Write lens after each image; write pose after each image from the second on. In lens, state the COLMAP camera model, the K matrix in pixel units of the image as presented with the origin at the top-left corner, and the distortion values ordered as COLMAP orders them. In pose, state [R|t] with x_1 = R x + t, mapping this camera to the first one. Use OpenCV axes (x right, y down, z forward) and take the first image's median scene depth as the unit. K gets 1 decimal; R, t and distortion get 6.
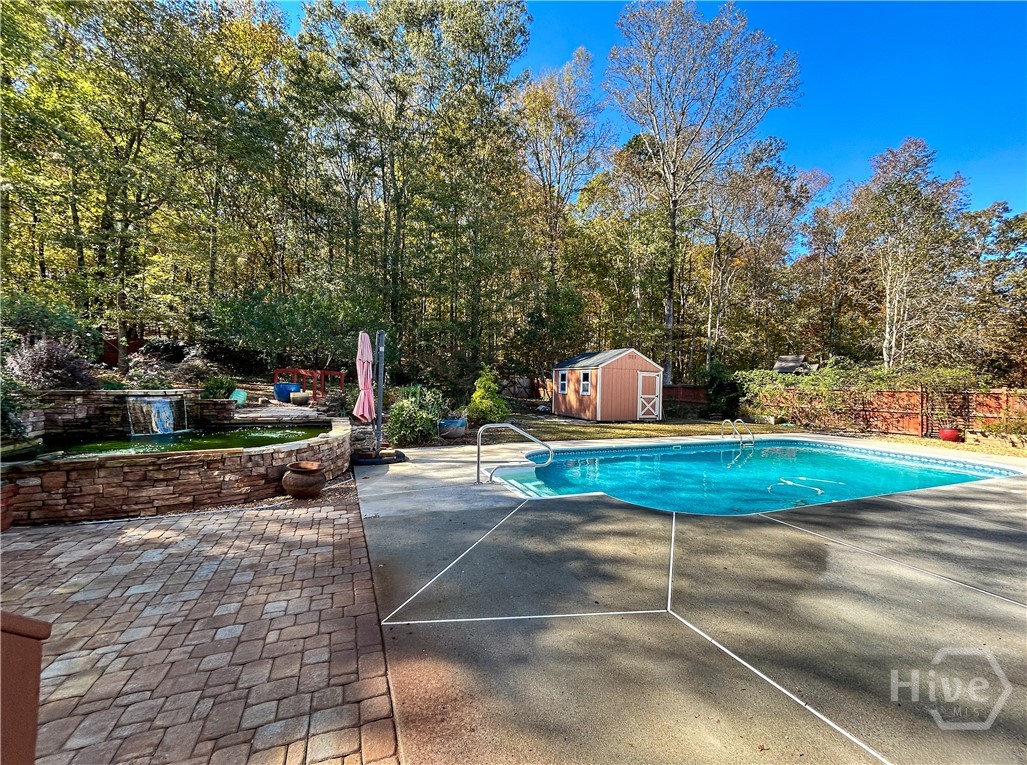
lens RADIAL K [[409.3, 0, 513.5], [0, 409.3, 382.5], [0, 0, 1]] dist [0.010799, -0.000166]
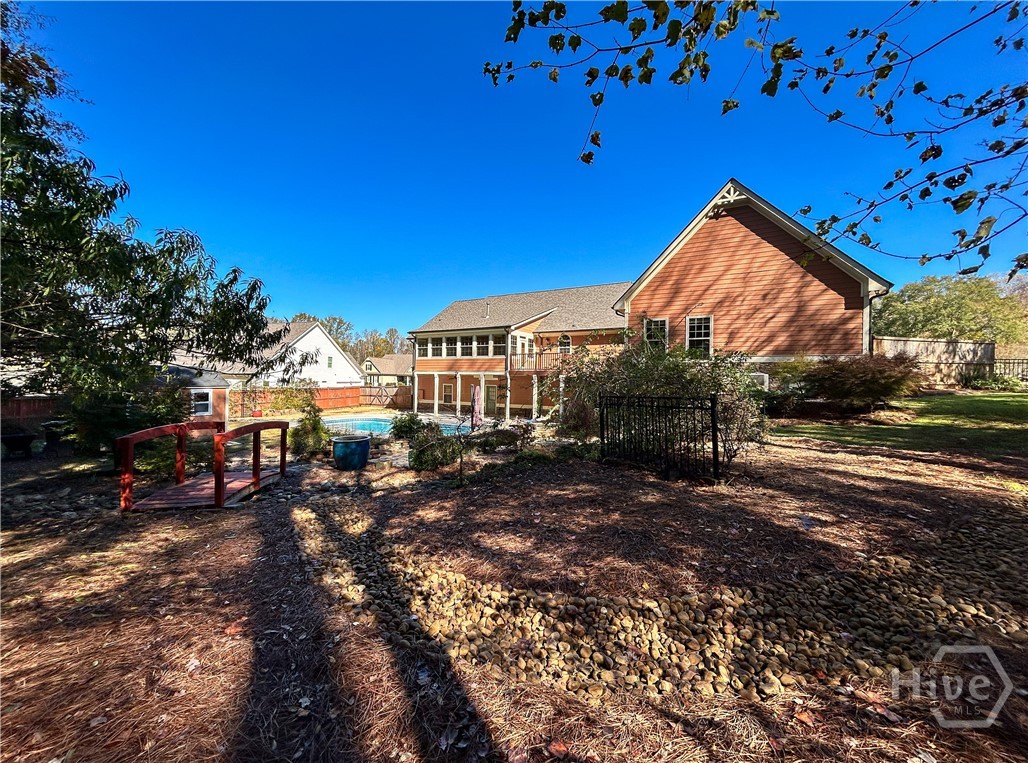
lens RADIAL K [[409.7, 0, 514.0], [0, 409.7, 381.5], [0, 0, 1]] dist [0.010799, -0.000166]
pose [[-0.589301, -0.040049, 0.806921, -1.065523], [-0.028507, 0.999179, 0.028773, -0.101699], [-0.807411, -0.006048, -0.589959, 1.018612]]
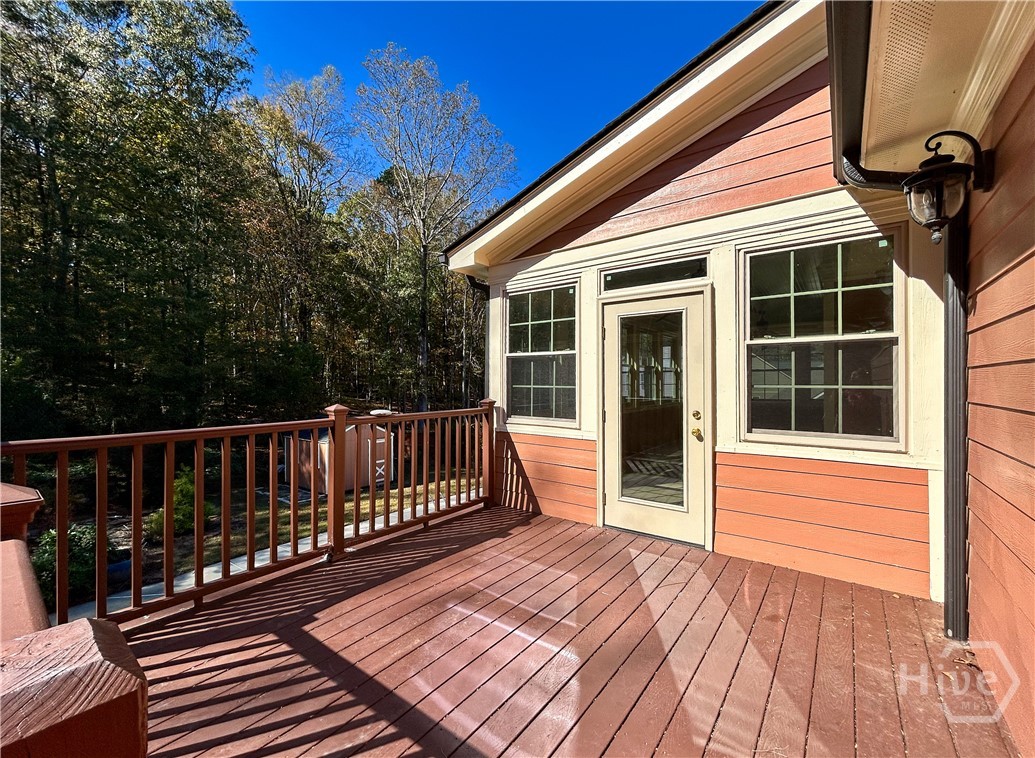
lens RADIAL K [[428.9, 0, 513.6], [0, 428.9, 377.5], [0, 0, 1]] dist [0.001595, 0.000343]
pose [[0.877572, -0.023597, 0.478864, 0.106094], [0.028566, 0.999587, -0.003093, -0.181460], [-0.478593, 0.016394, 0.877884, -0.171892]]
